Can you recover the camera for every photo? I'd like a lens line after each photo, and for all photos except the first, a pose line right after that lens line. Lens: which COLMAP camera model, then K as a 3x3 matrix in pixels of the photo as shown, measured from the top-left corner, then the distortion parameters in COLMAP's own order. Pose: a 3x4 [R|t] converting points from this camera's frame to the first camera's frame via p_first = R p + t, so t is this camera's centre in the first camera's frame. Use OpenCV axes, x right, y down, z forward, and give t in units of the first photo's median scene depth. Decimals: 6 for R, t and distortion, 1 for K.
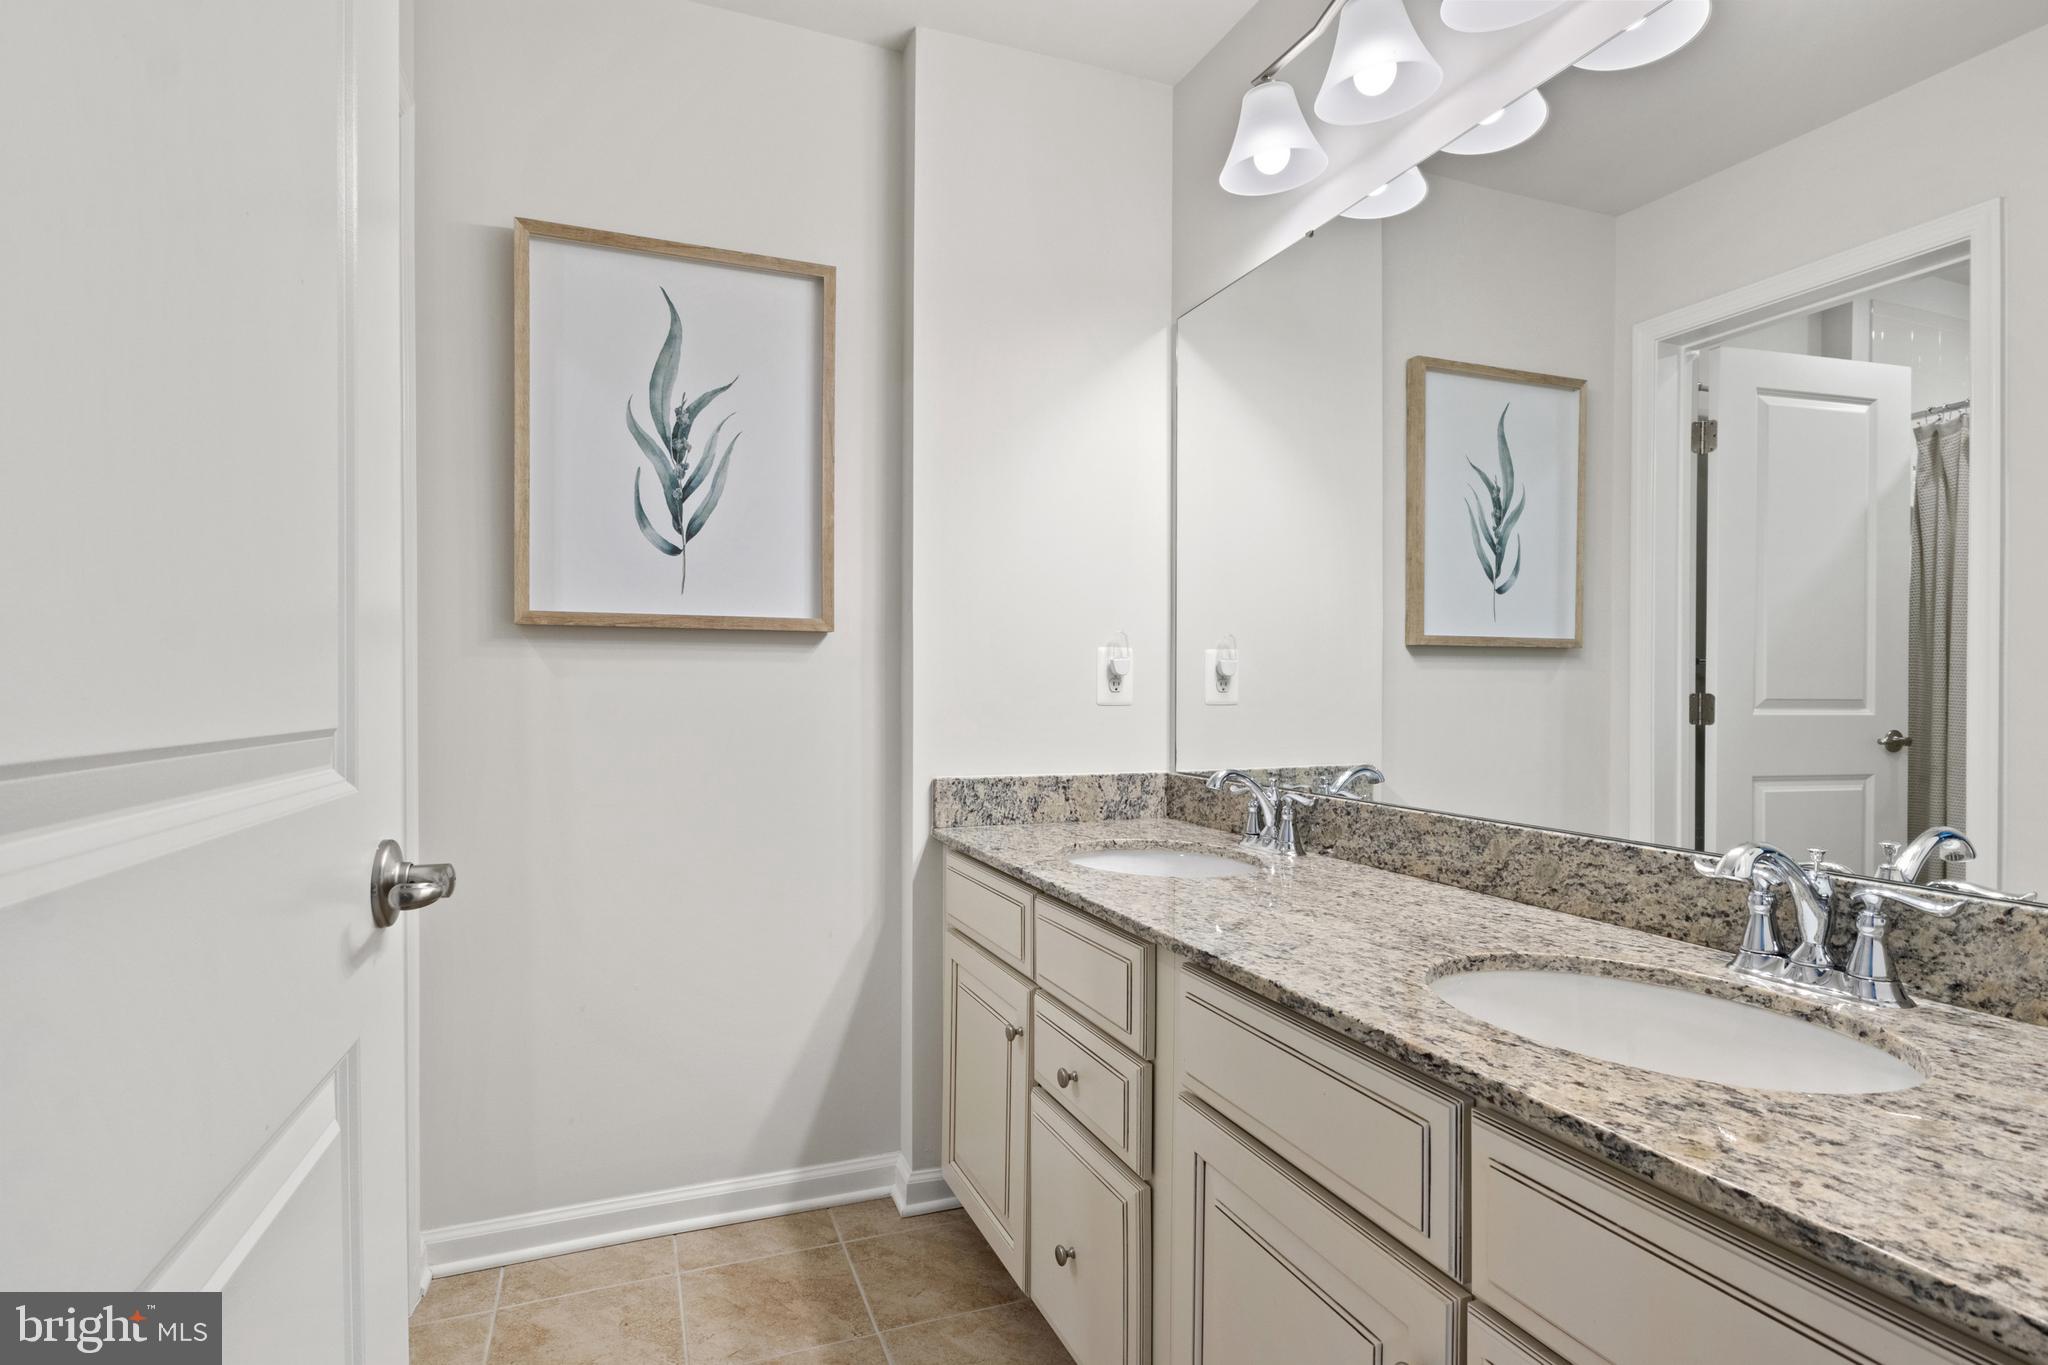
lens RADIAL K [[1027.8, 0, 1023.4], [0, 1027.8, 687.7], [0, 0, 1]] dist [-0.006388, -0.001352]
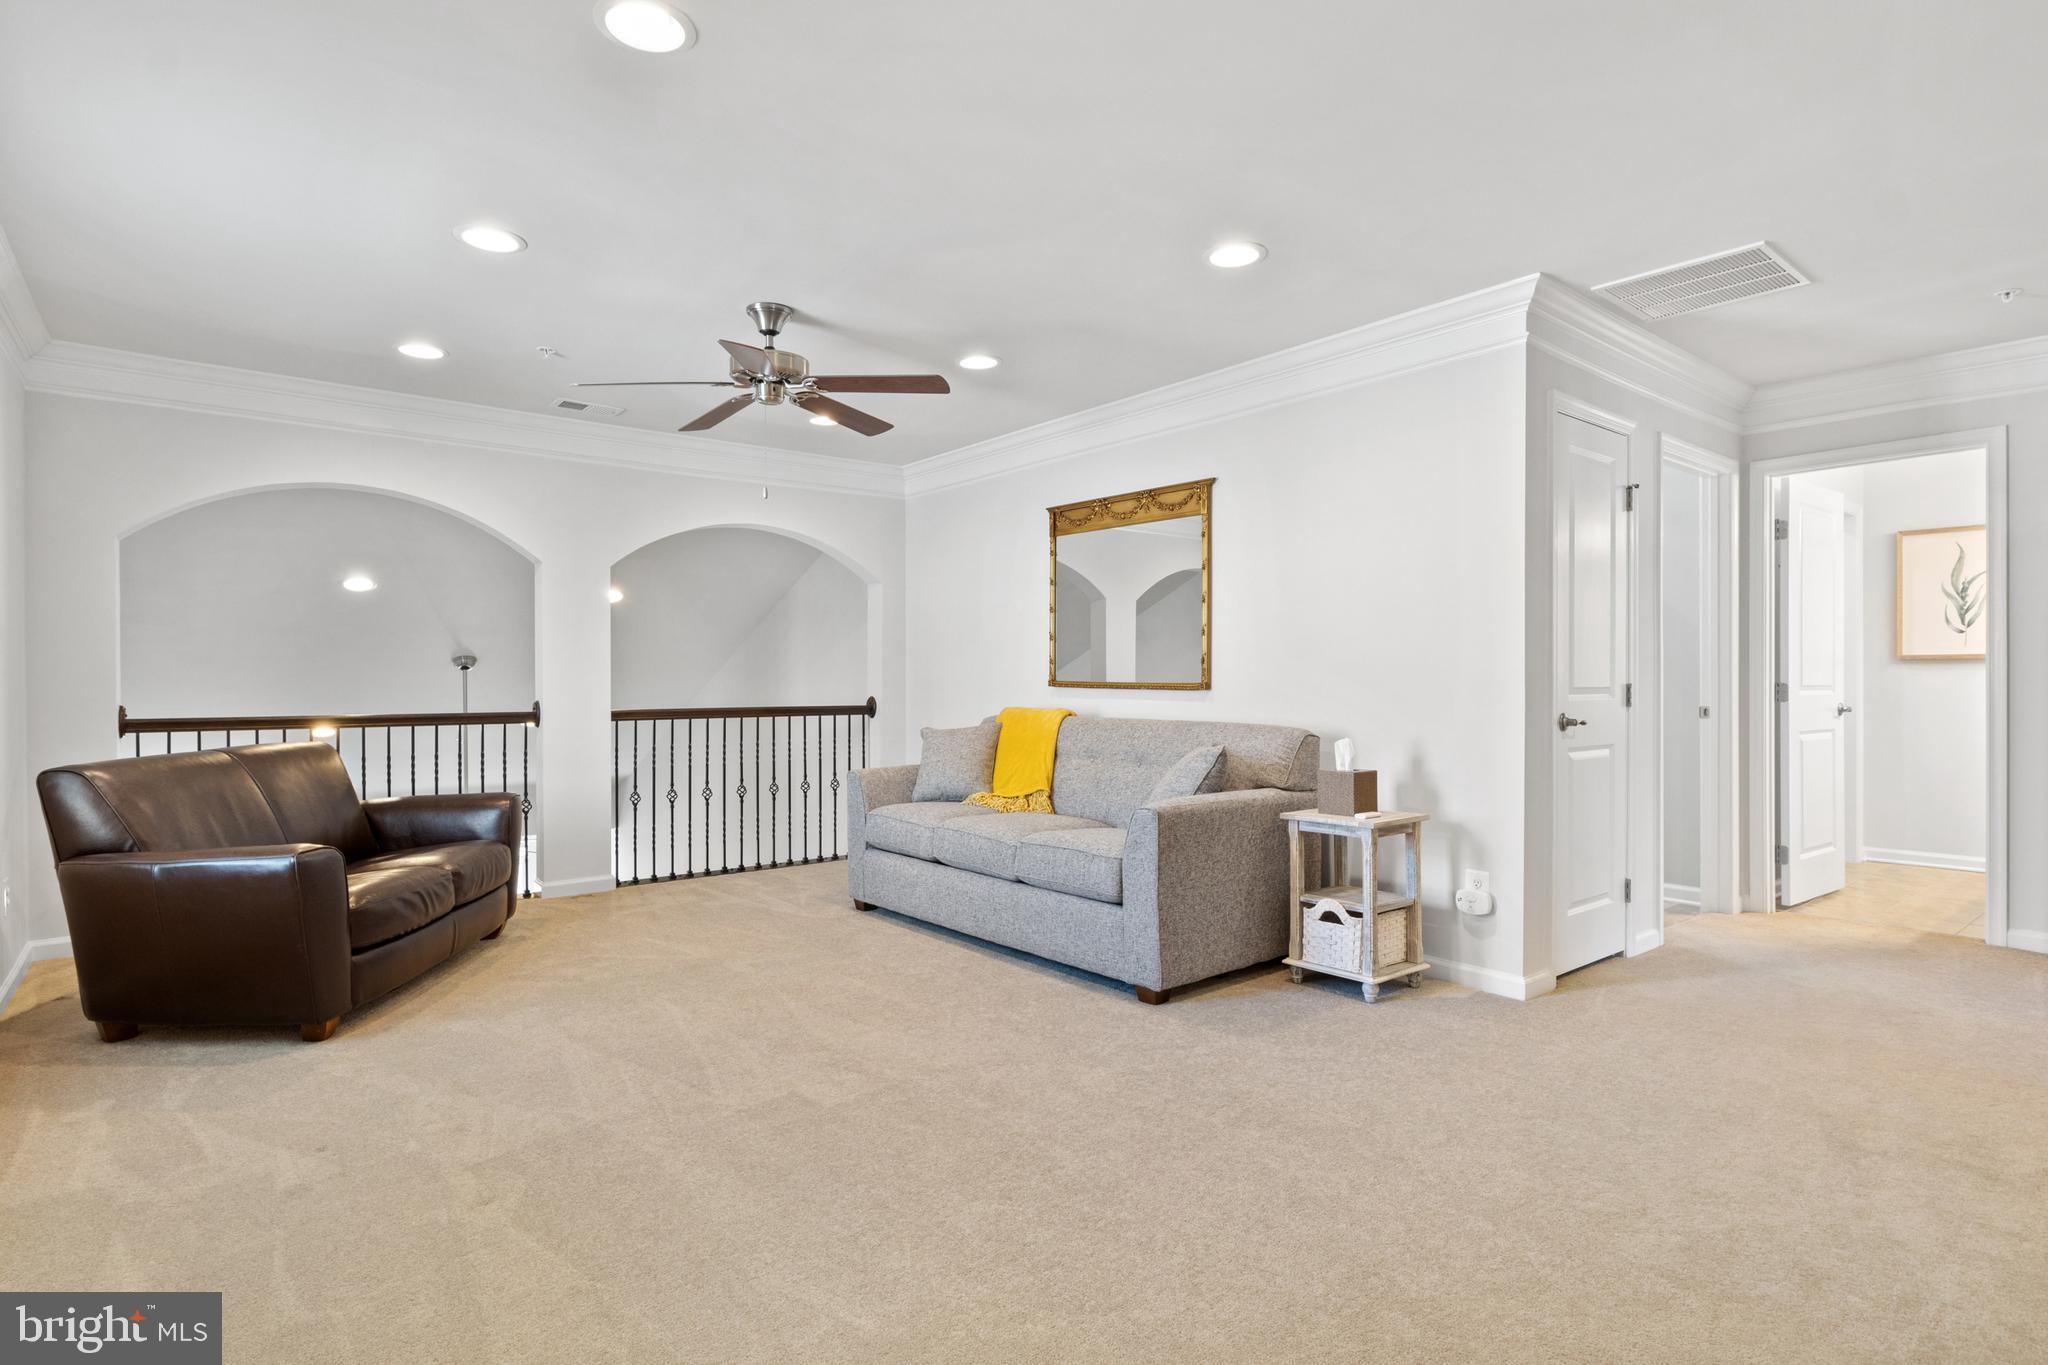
lens RADIAL K [[1027.8, 0, 1007.6], [0, 1027.8, 679.5], [0, 0, 1]] dist [-0.006388, -0.001352]
pose [[0.279099, 0.003793, -0.960255, 1.676879], [0.000349, 0.999992, 0.004052, -0.012631], [0.960262, -0.001466, 0.279096, -2.387683]]
